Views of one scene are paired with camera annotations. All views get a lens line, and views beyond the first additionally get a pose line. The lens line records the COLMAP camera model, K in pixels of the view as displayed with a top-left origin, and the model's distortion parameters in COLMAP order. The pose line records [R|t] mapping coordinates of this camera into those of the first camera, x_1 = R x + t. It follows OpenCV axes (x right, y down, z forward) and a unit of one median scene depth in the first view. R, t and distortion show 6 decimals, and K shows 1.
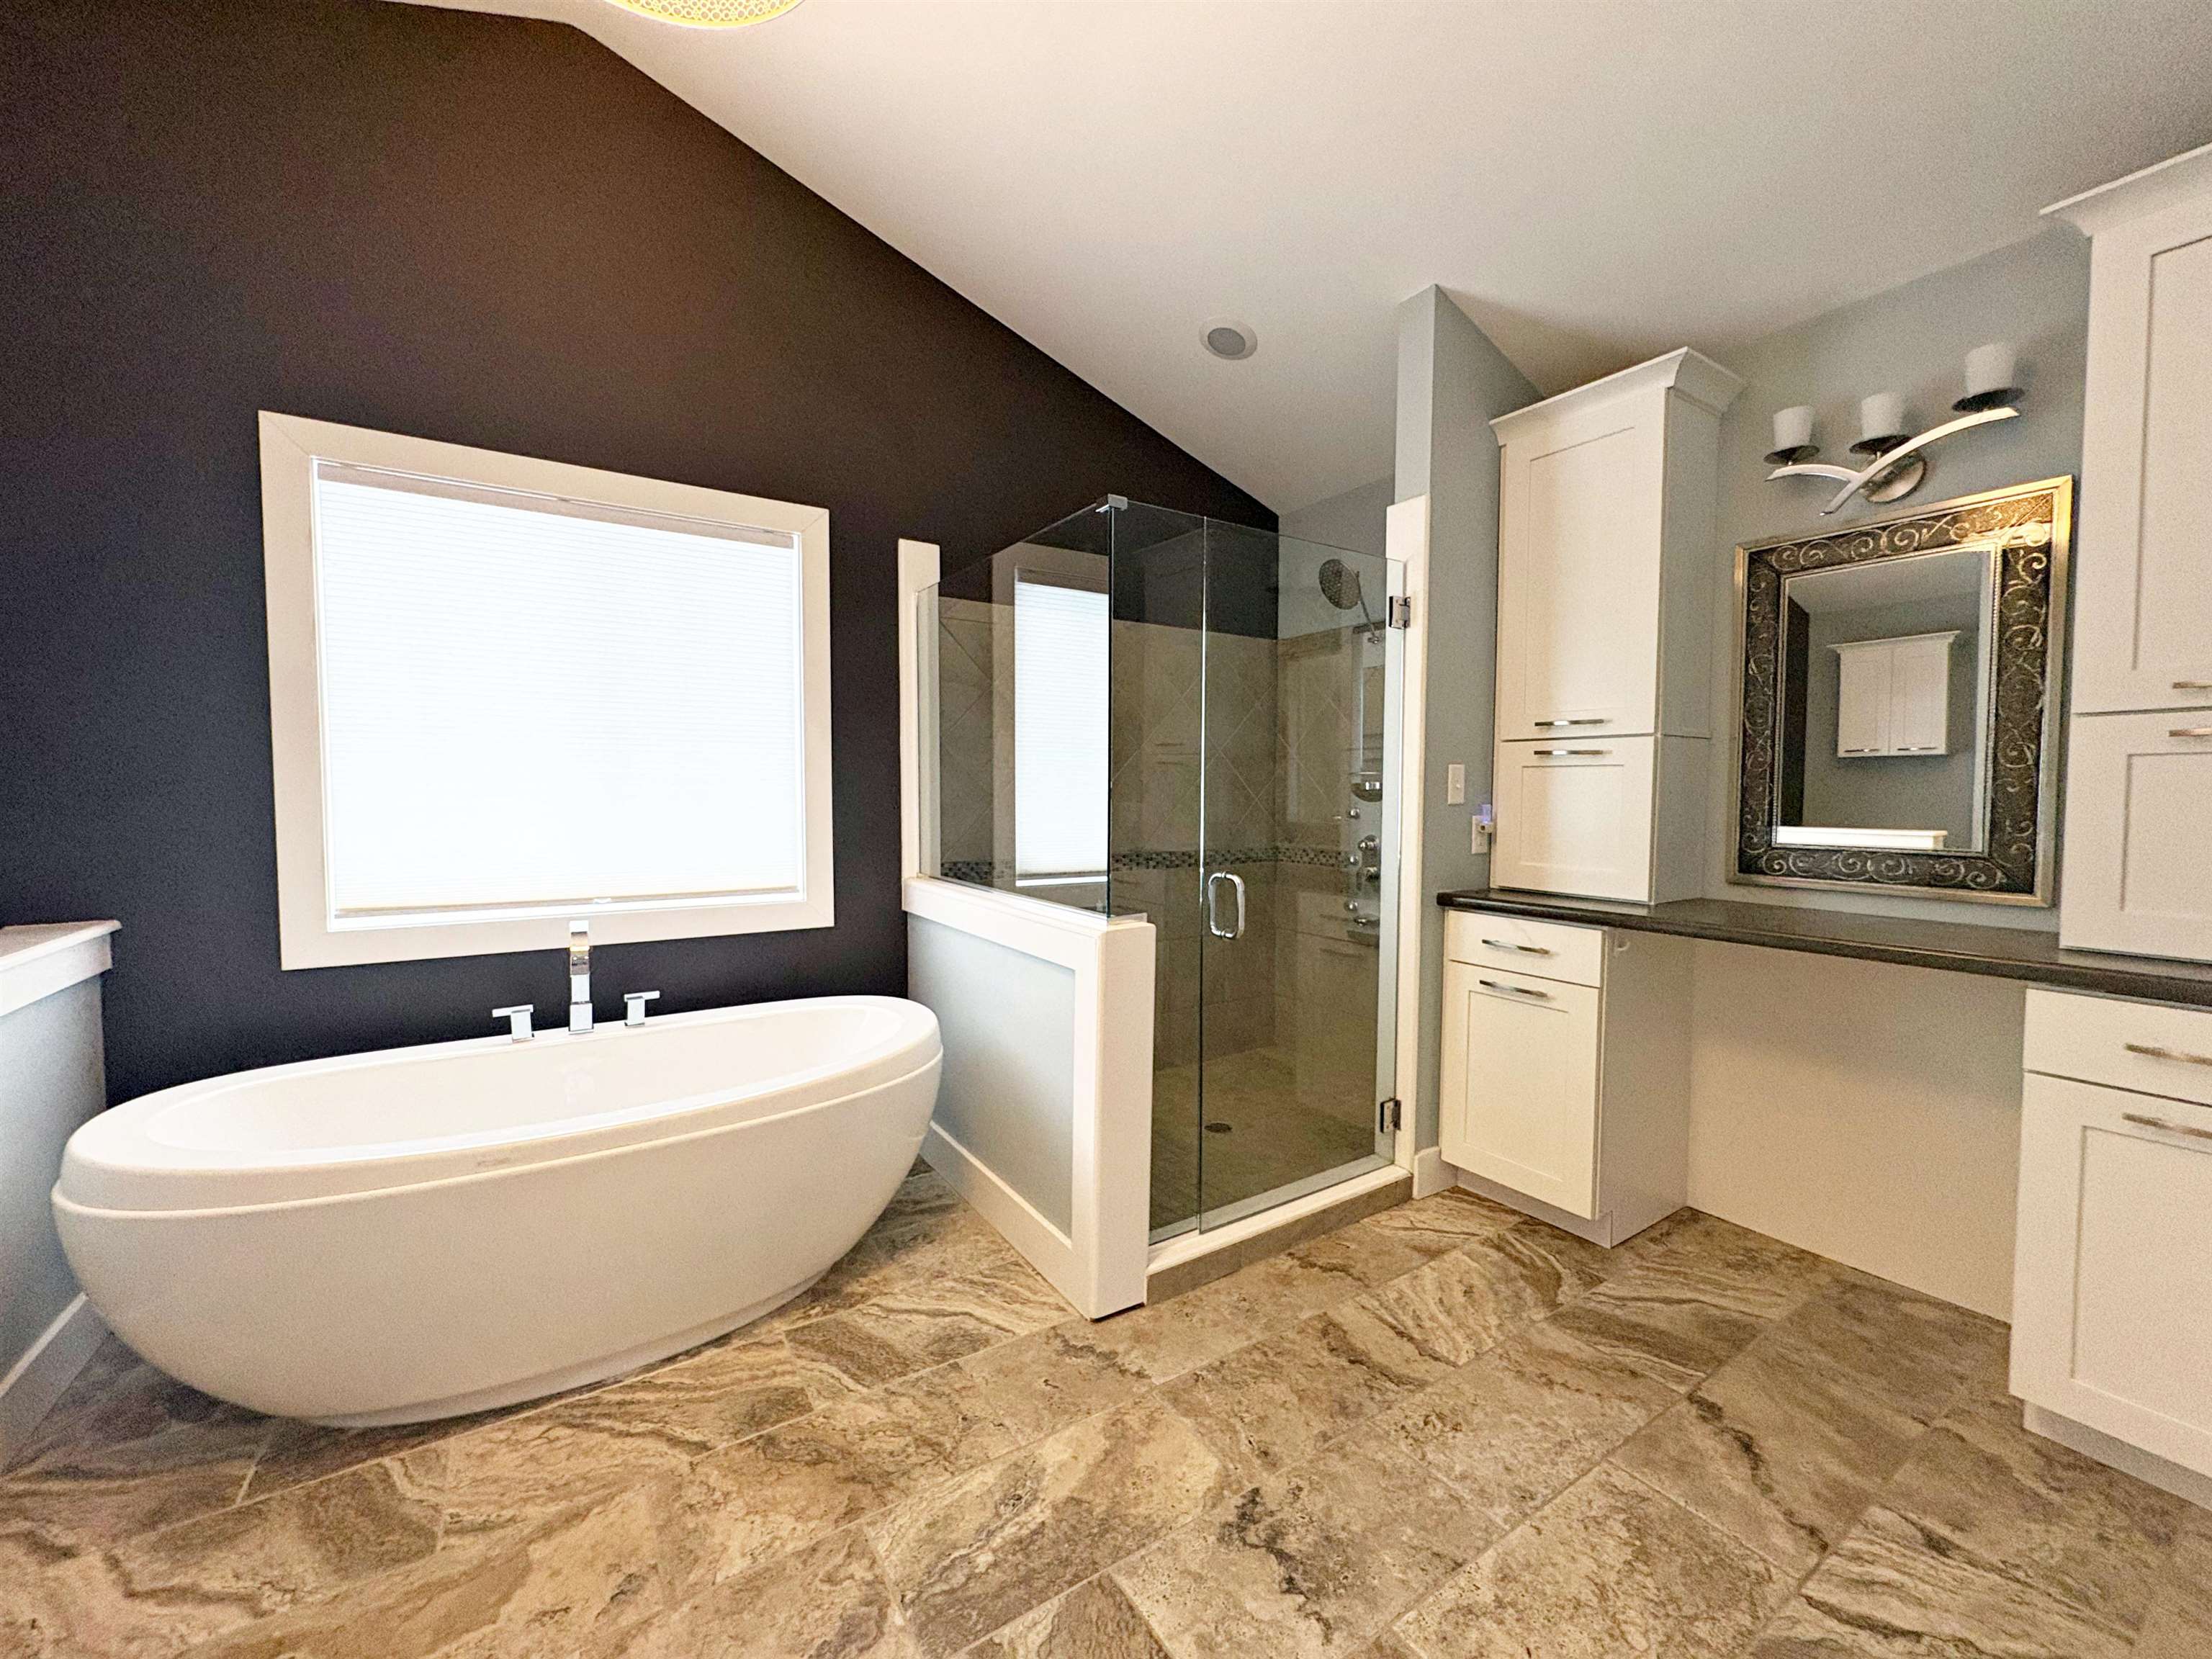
lens RADIAL K [[875.4, 0, 1103.3], [0, 875.4, 831.3], [0, 0, 1]] dist [0.001453, -0.000586]
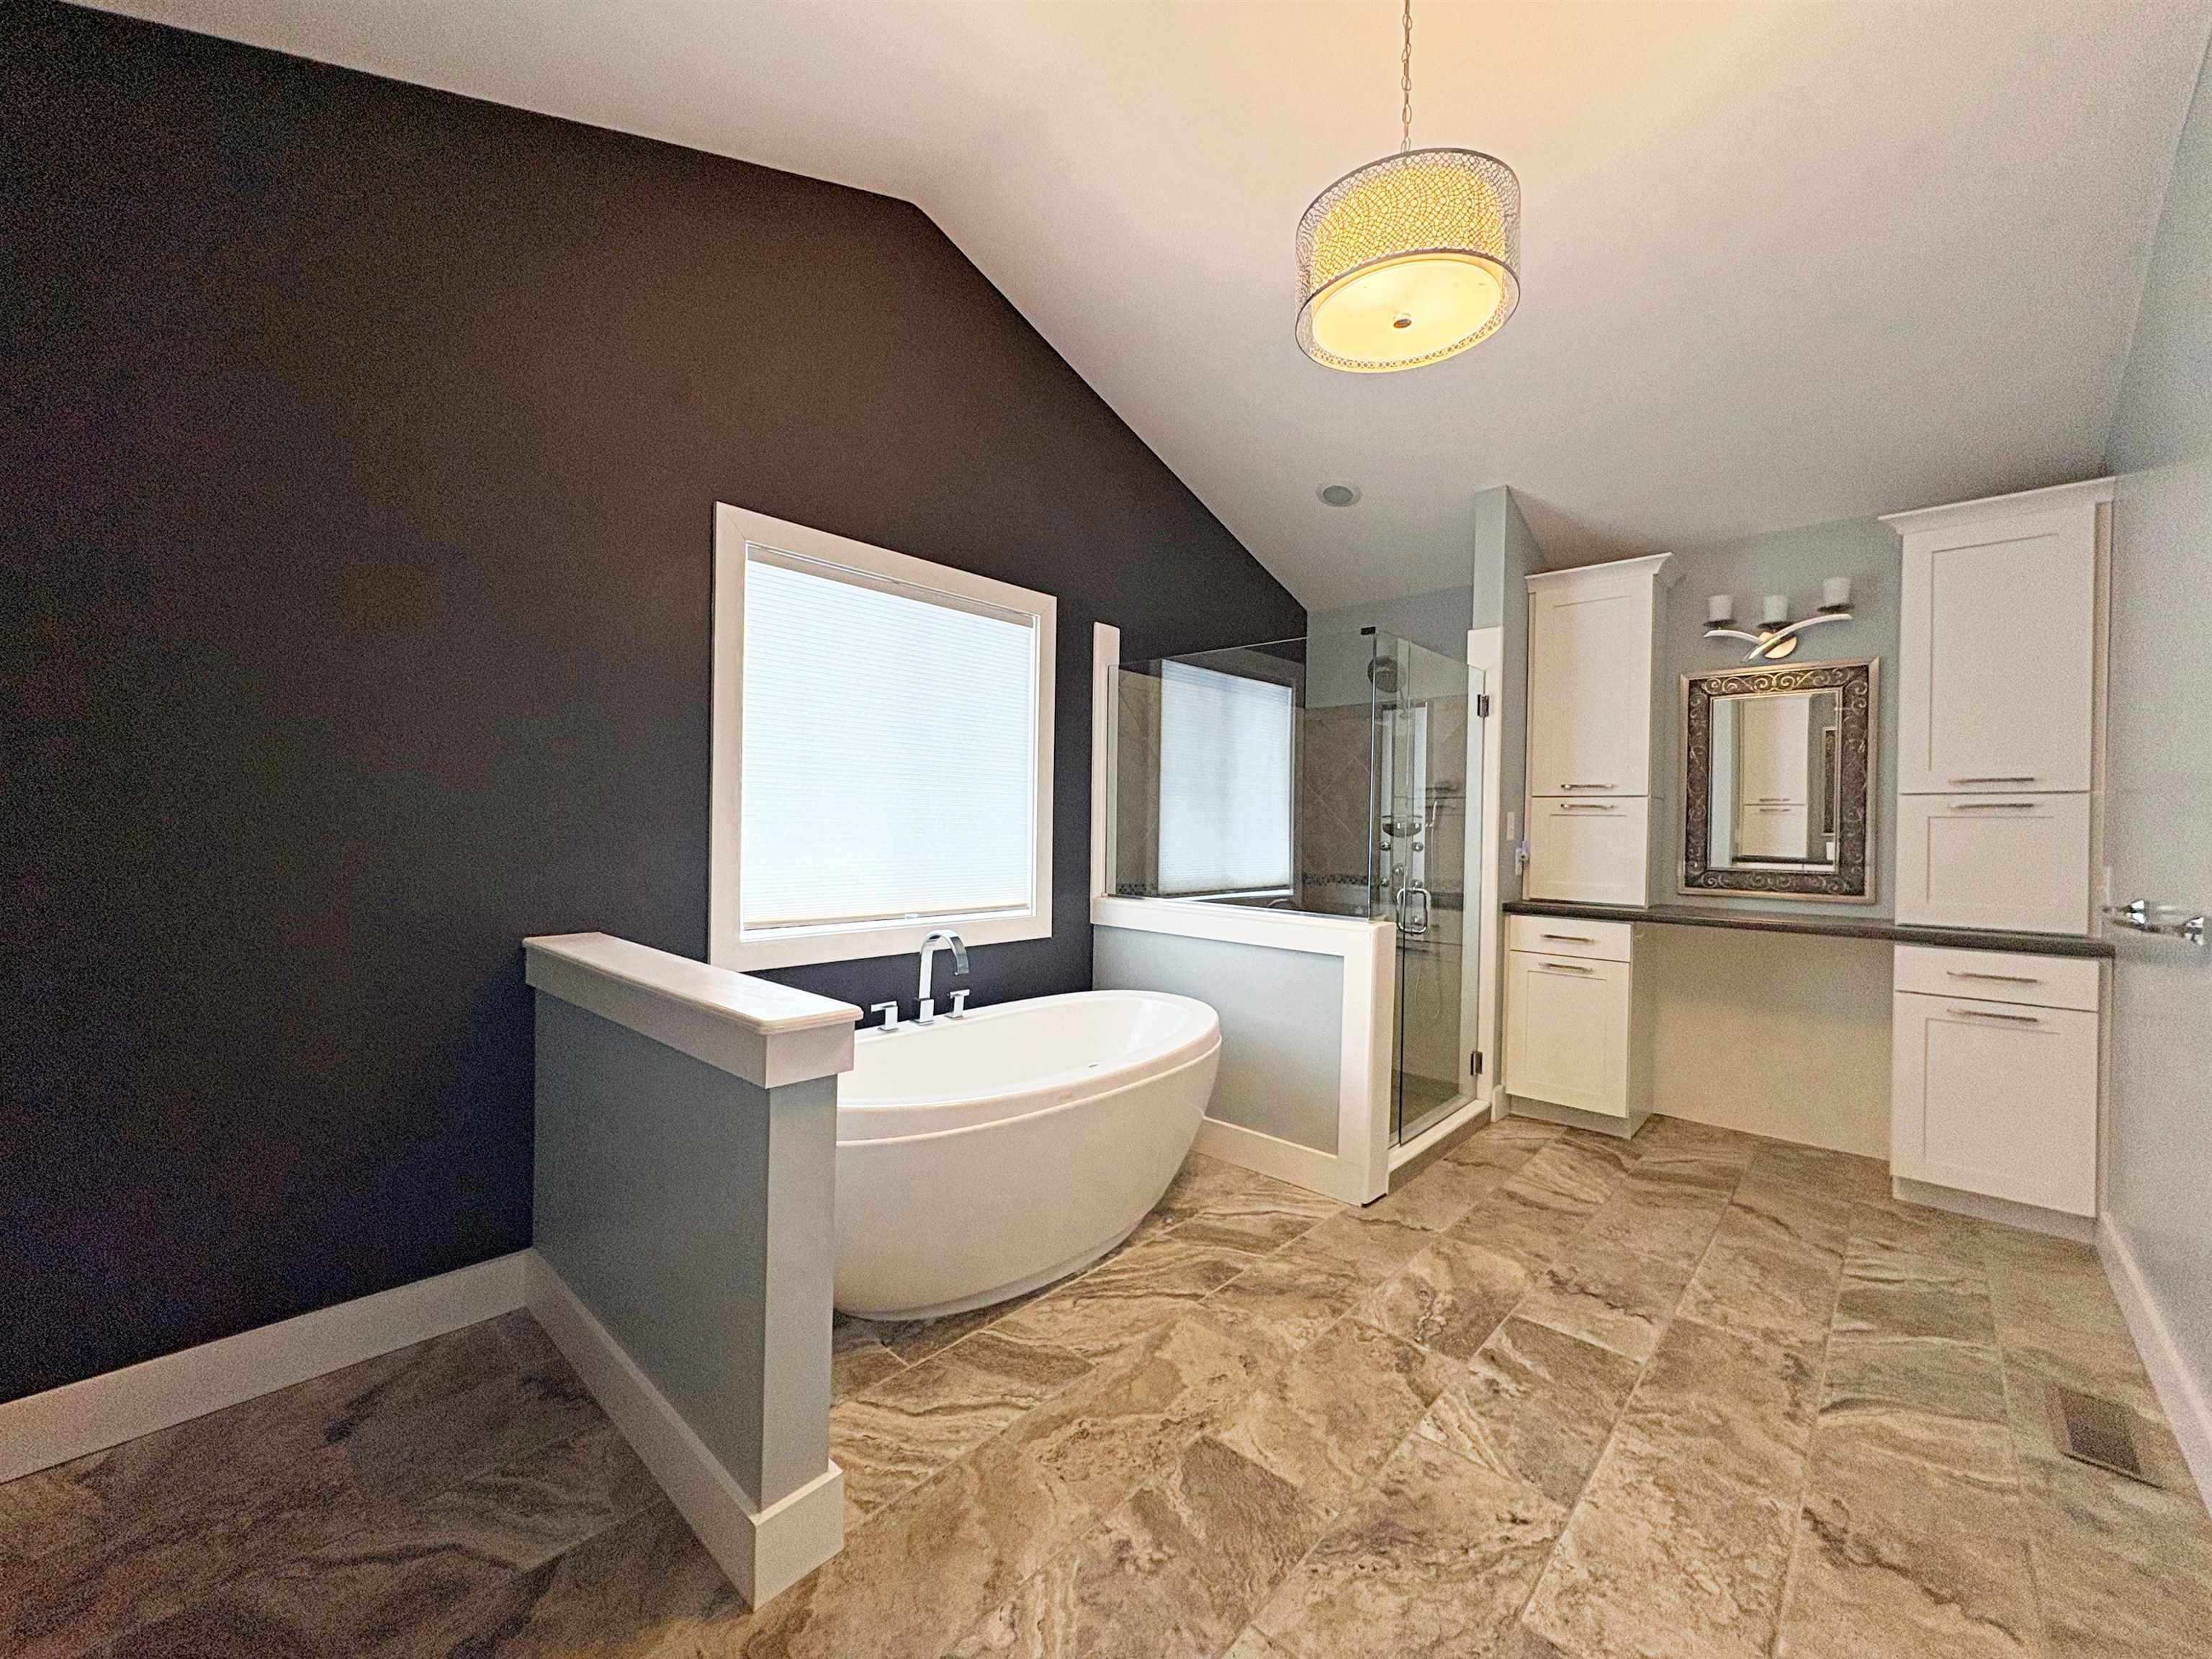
lens RADIAL K [[875.4, 0, 1102.5], [0, 875.4, 830.6], [0, 0, 1]] dist [0.001453, -0.000586]
pose [[0.968291, 0.011304, 0.249571, -0.782063], [-0.001780, 0.999263, -0.038353, 0.011525], [-0.249820, 0.036692, 0.967597, -0.279088]]
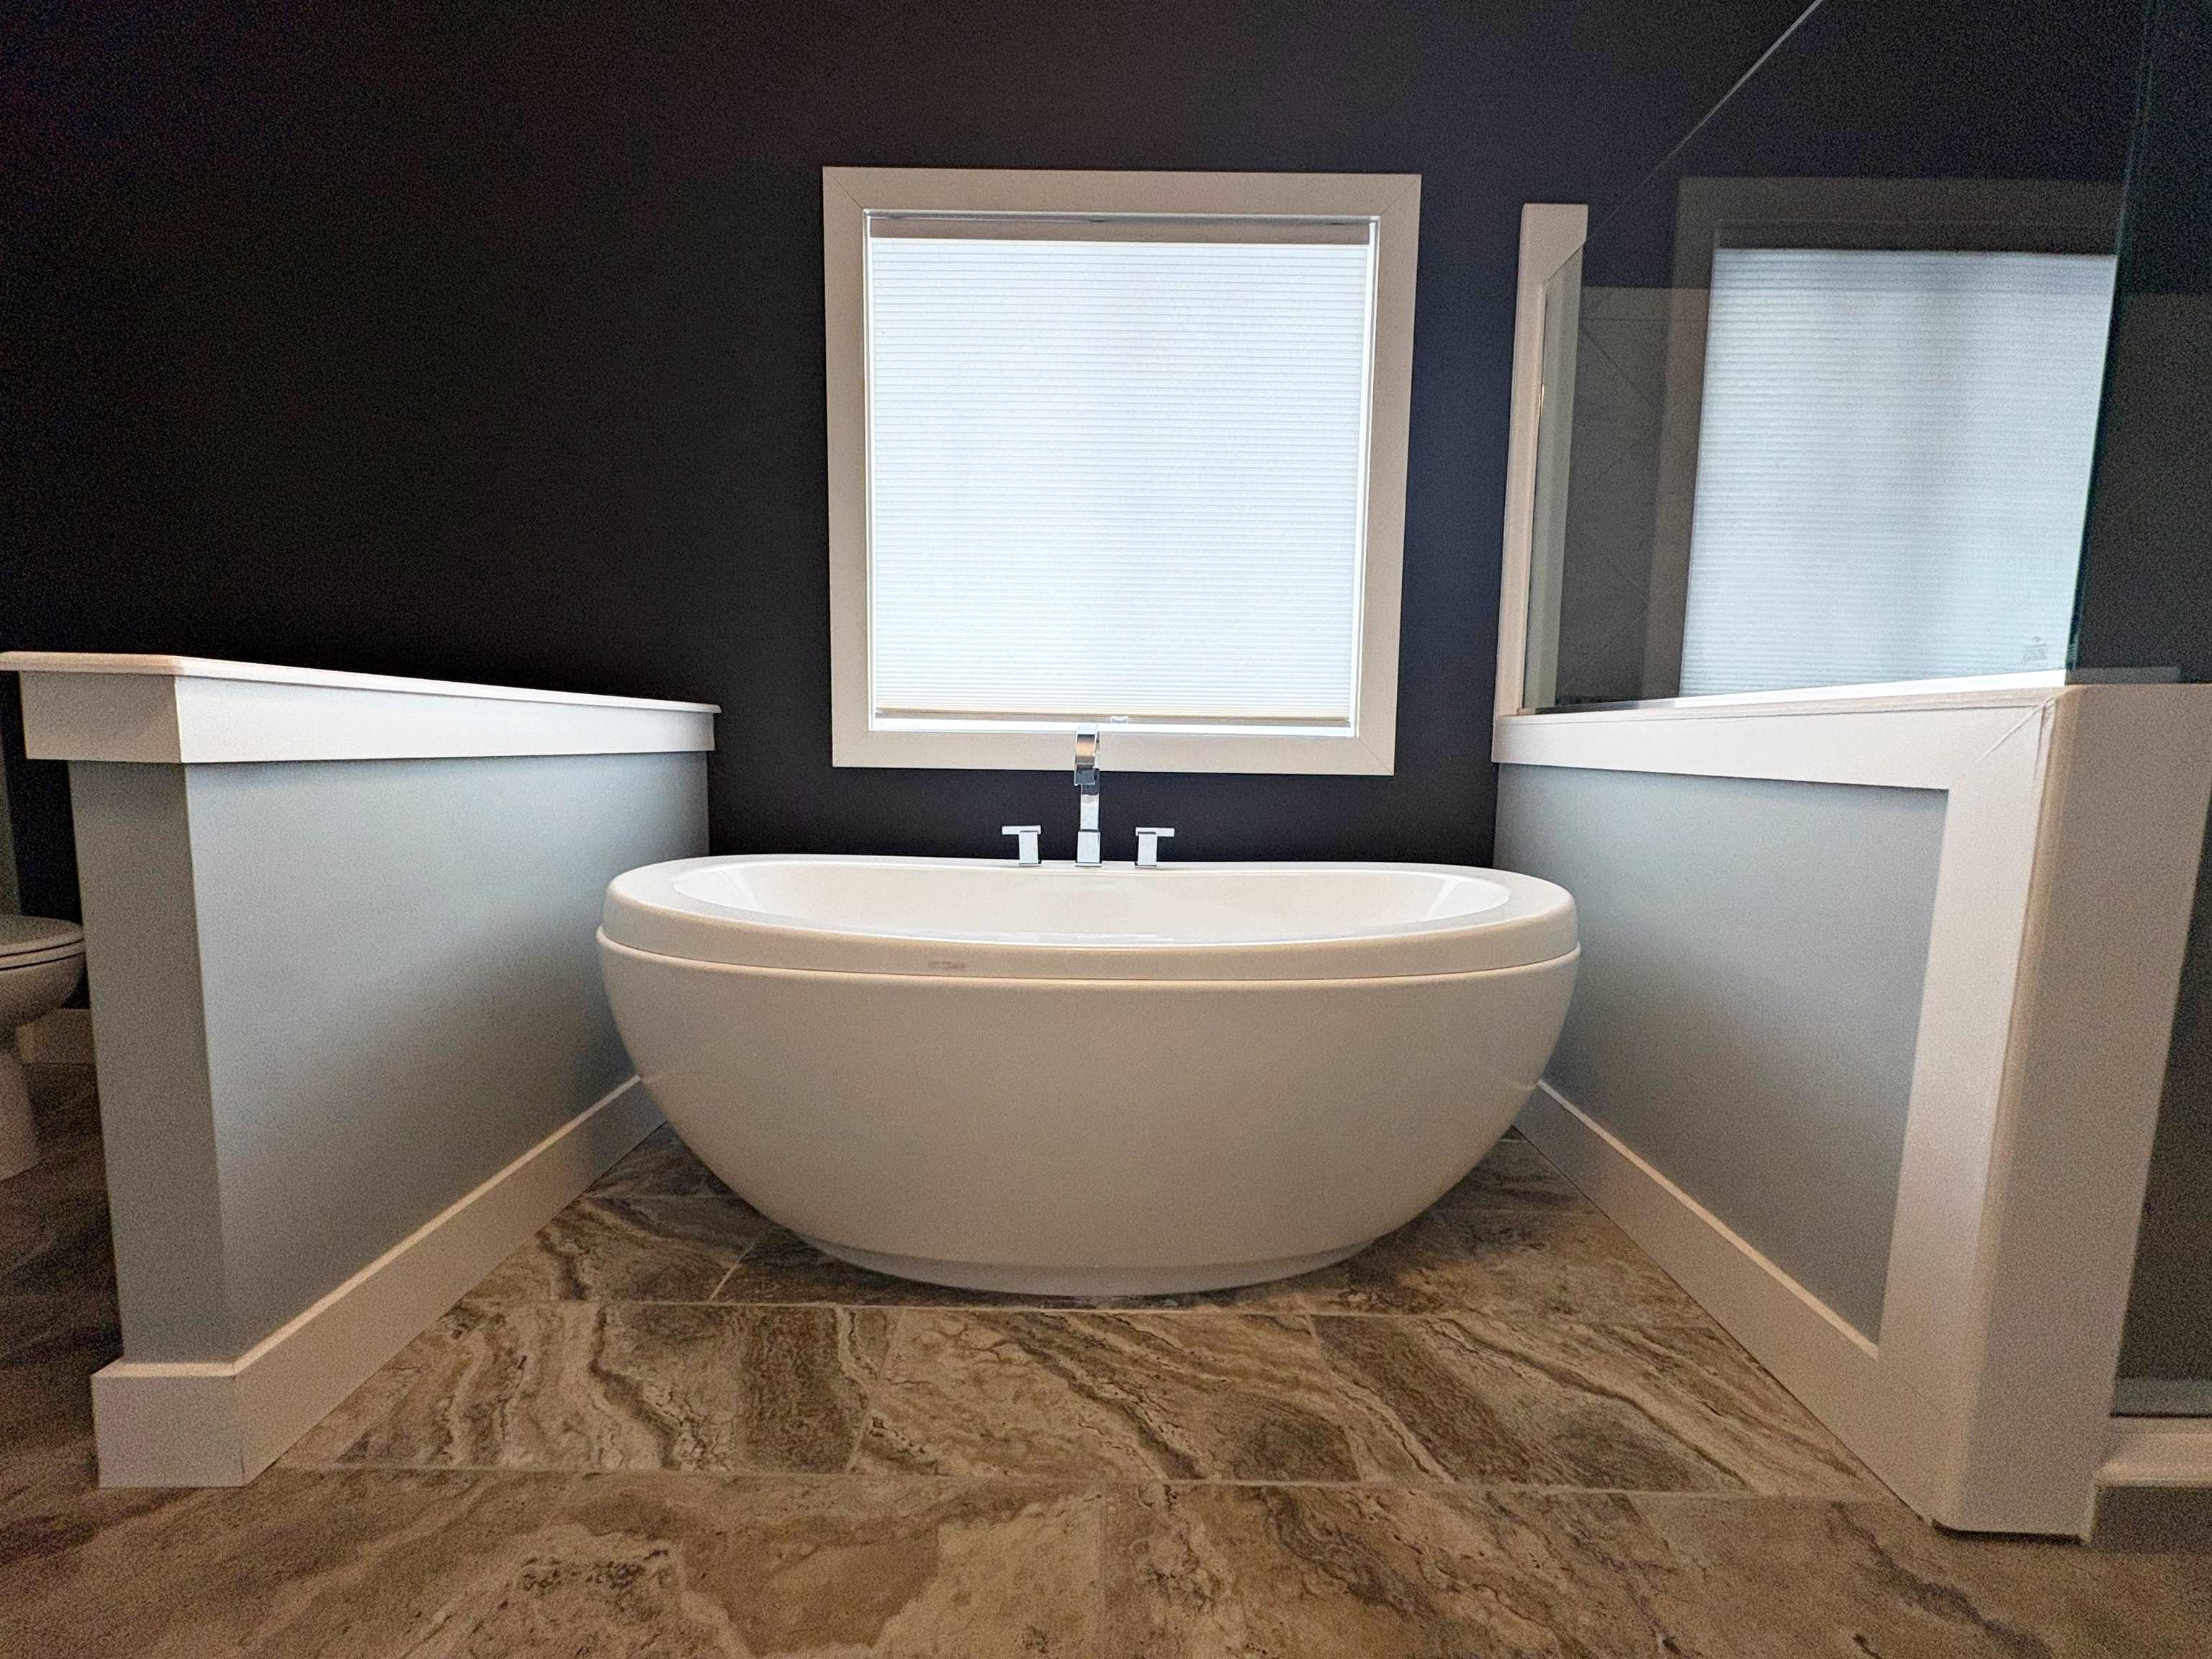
lens RADIAL K [[875.4, 0, 1104.5], [0, 875.4, 831.5], [0, 0, 1]] dist [0.001453, -0.000586]
pose [[0.837364, 0.064246, -0.542857, -0.158959], [-0.039016, 0.997561, 0.057876, 0.174721], [0.545251, -0.027283, 0.837828, 0.370469]]
